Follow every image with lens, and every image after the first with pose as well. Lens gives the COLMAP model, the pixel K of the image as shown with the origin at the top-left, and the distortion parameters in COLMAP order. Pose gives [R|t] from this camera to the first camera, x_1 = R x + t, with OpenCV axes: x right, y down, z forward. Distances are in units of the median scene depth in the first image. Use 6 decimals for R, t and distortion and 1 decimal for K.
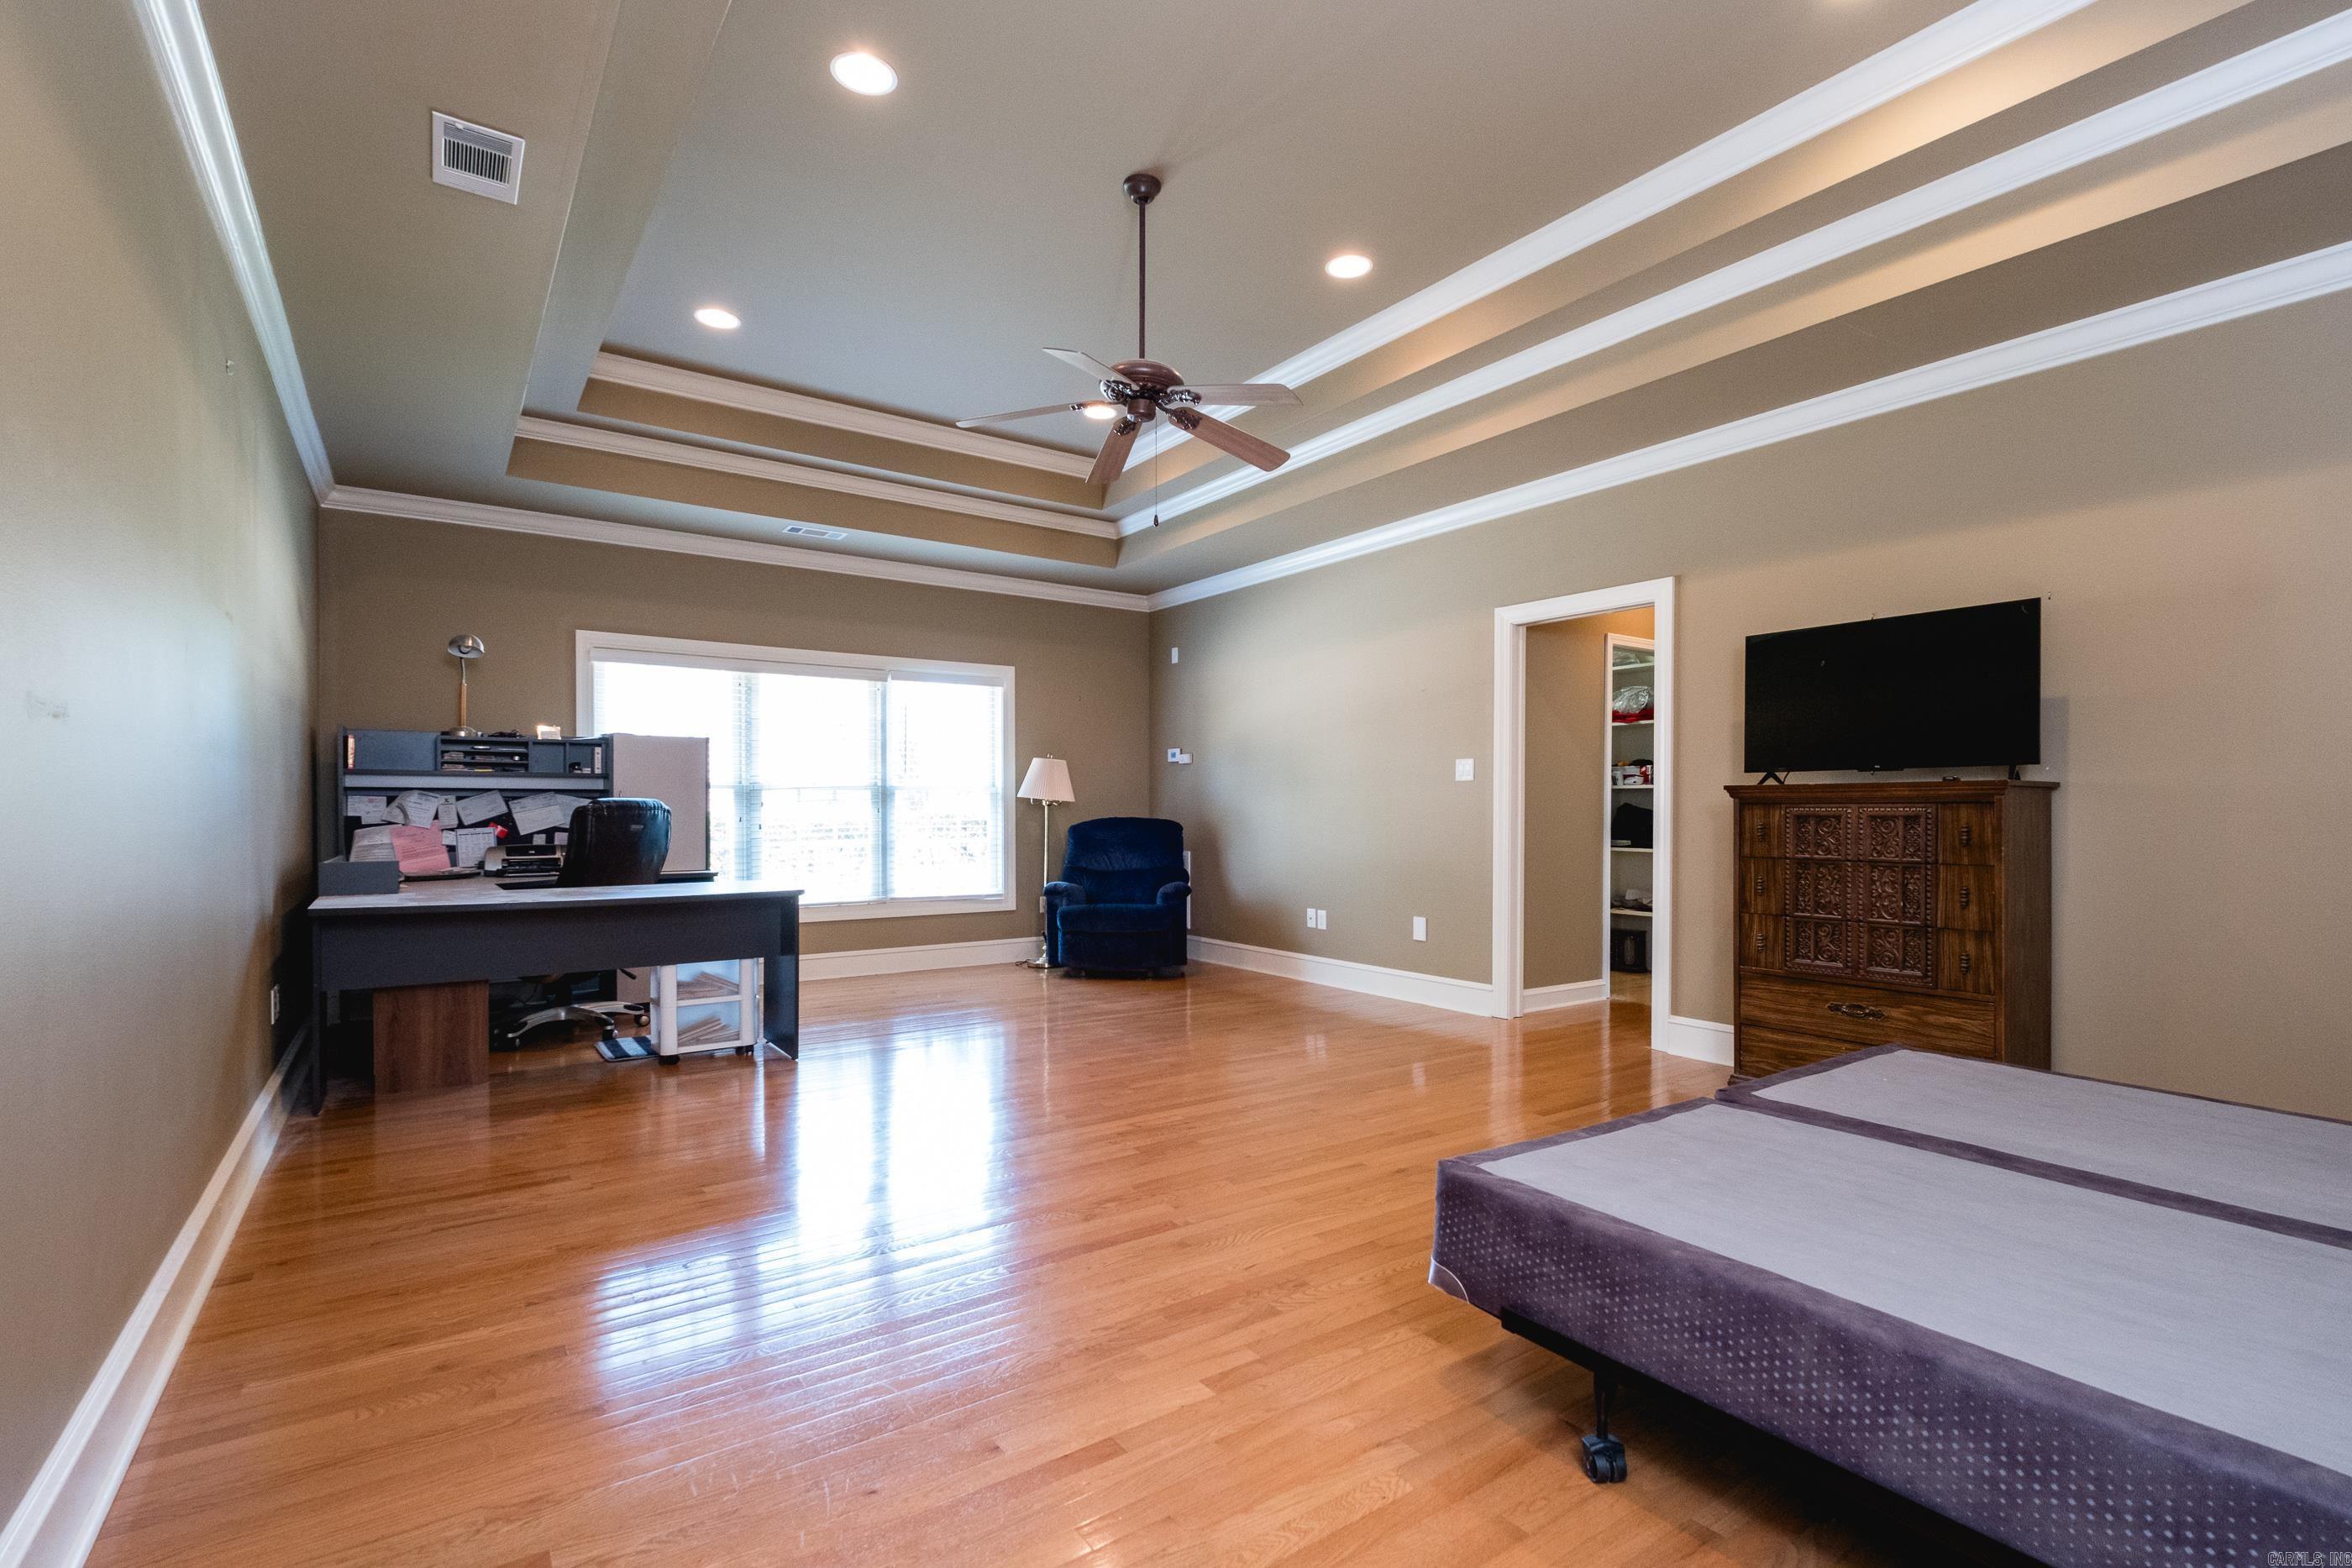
lens RADIAL K [[1041.3, 0, 1174.0], [0, 1041.3, 800.9], [0, 0, 1]] dist [0.002021, -0.000153]
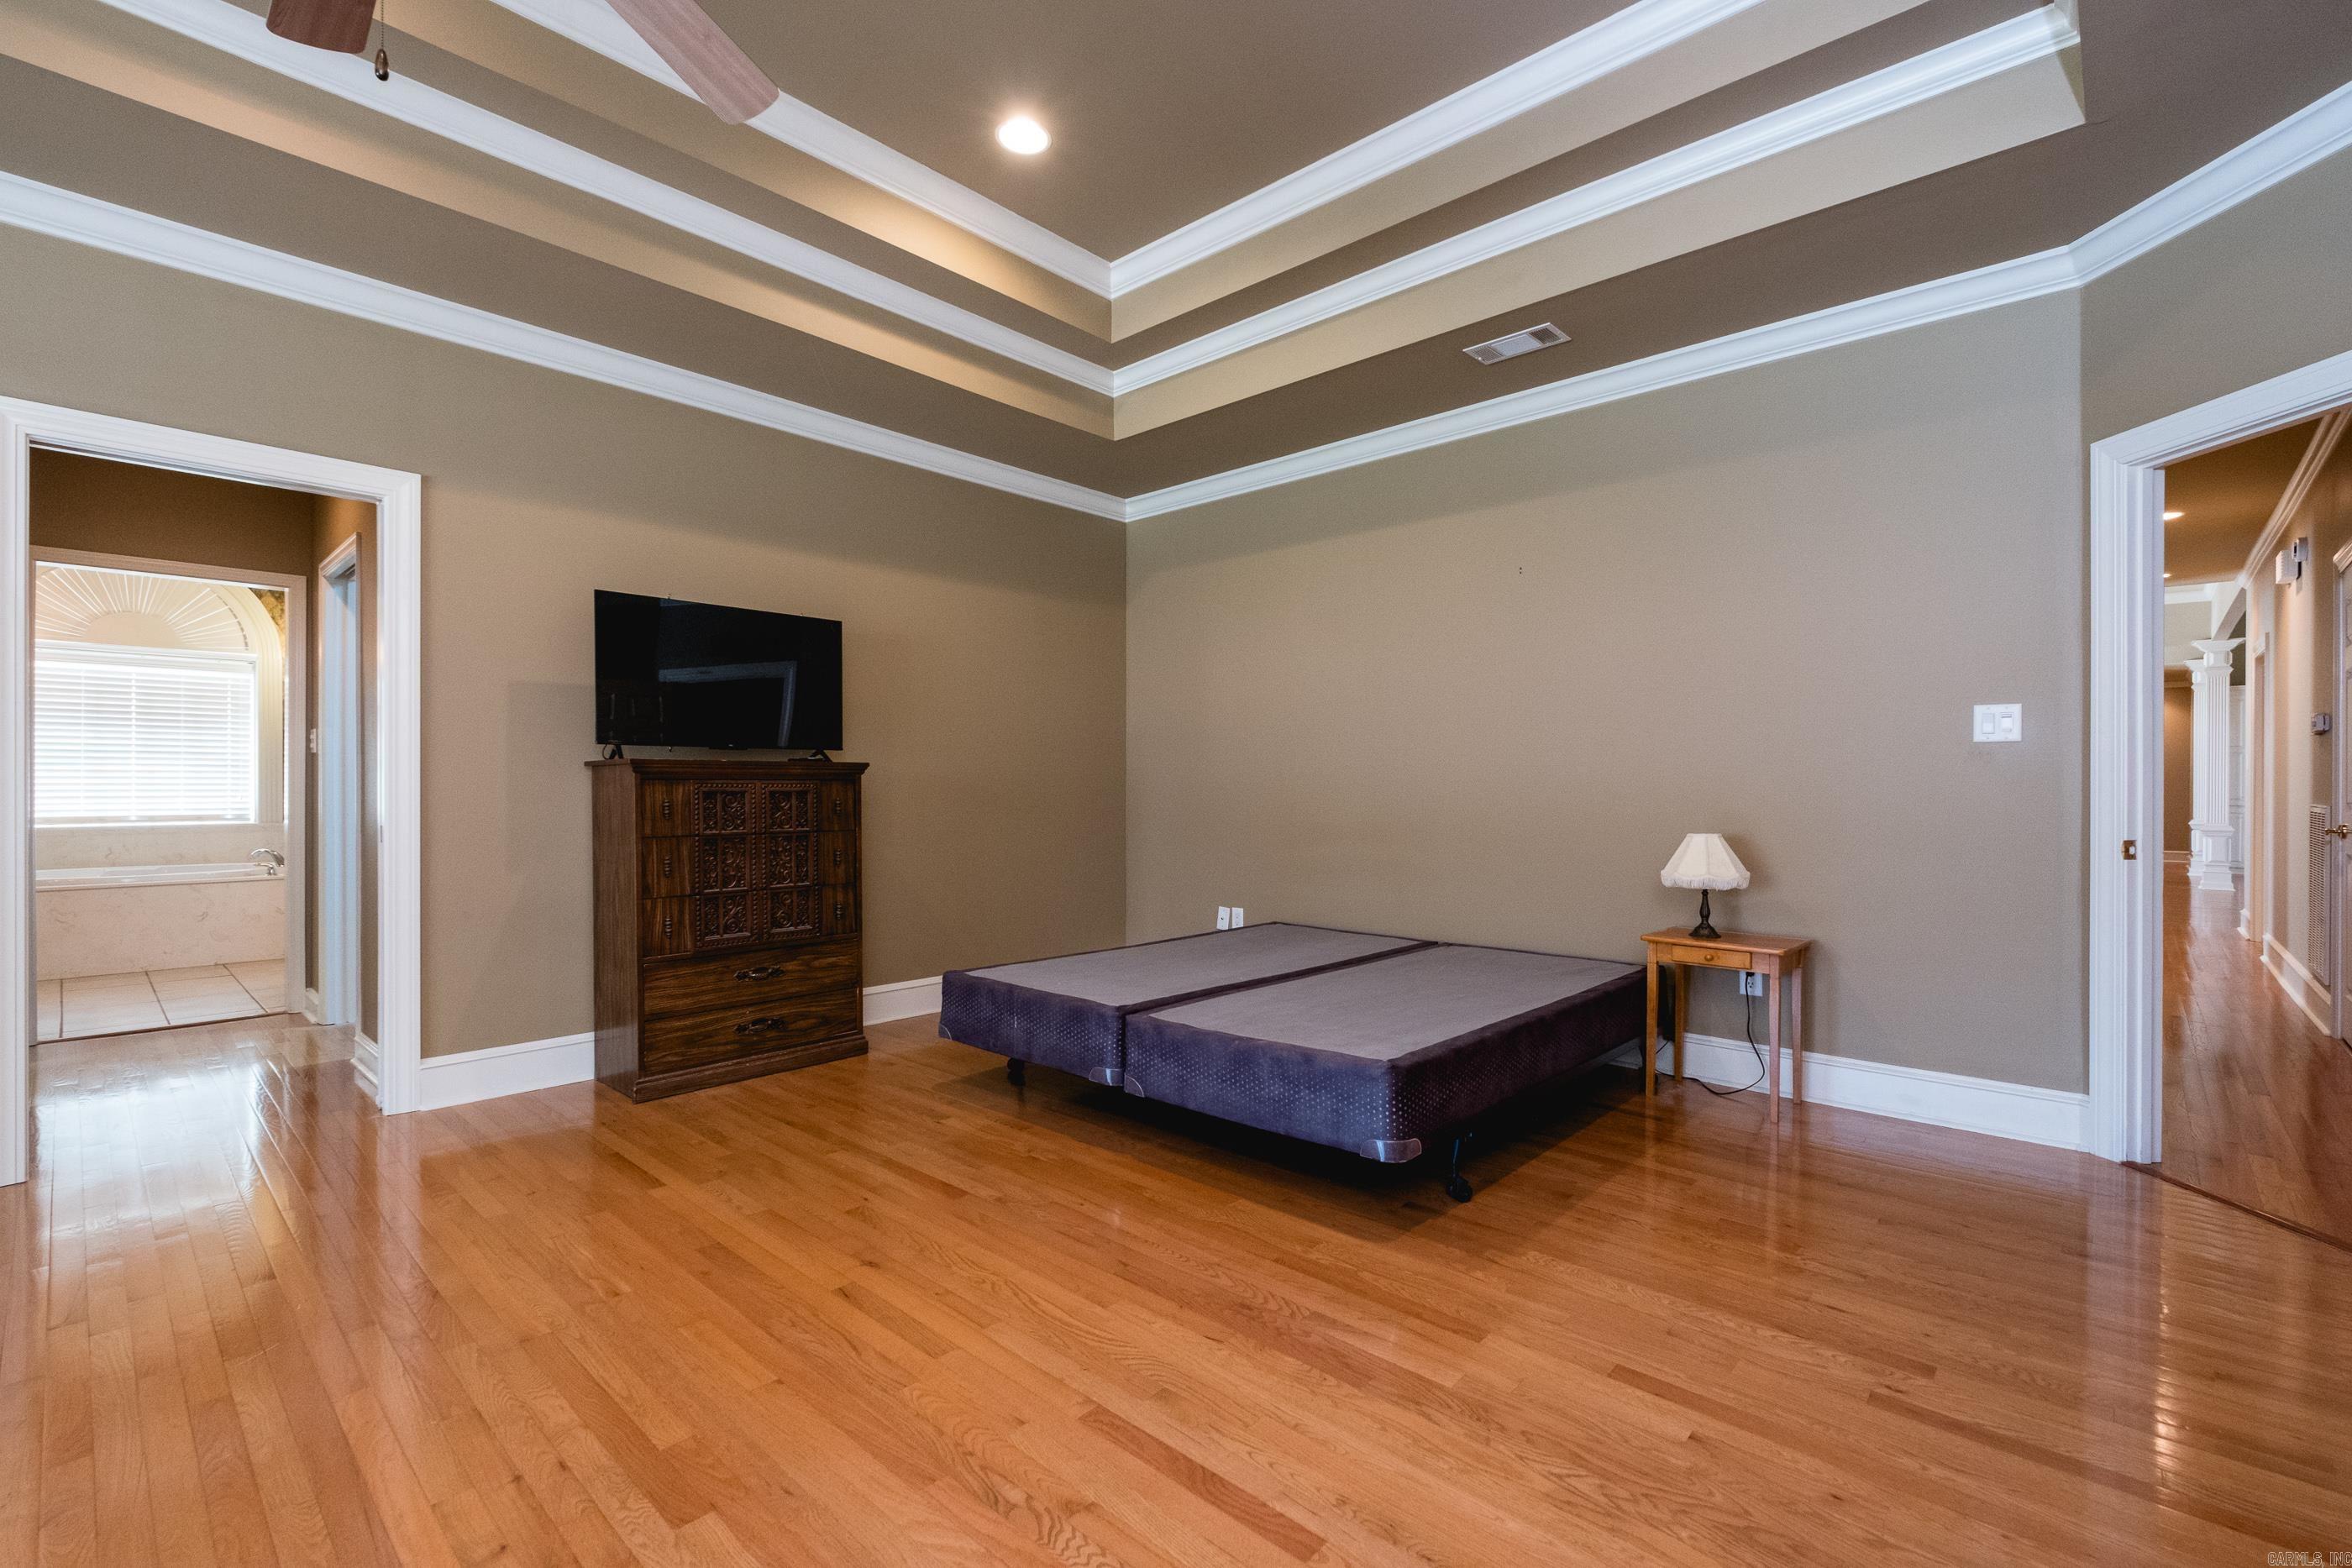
lens RADIAL K [[1047.5, 0, 1189.6], [0, 1047.5, 790.1], [0, 0, 1]] dist [-0.000501, -0.000877]
pose [[-0.219457, -0.005438, 0.975607, -0.468253], [-0.007738, 0.999963, 0.003833, 0.005281], [-0.975592, -0.006708, -0.219491, 0.769735]]
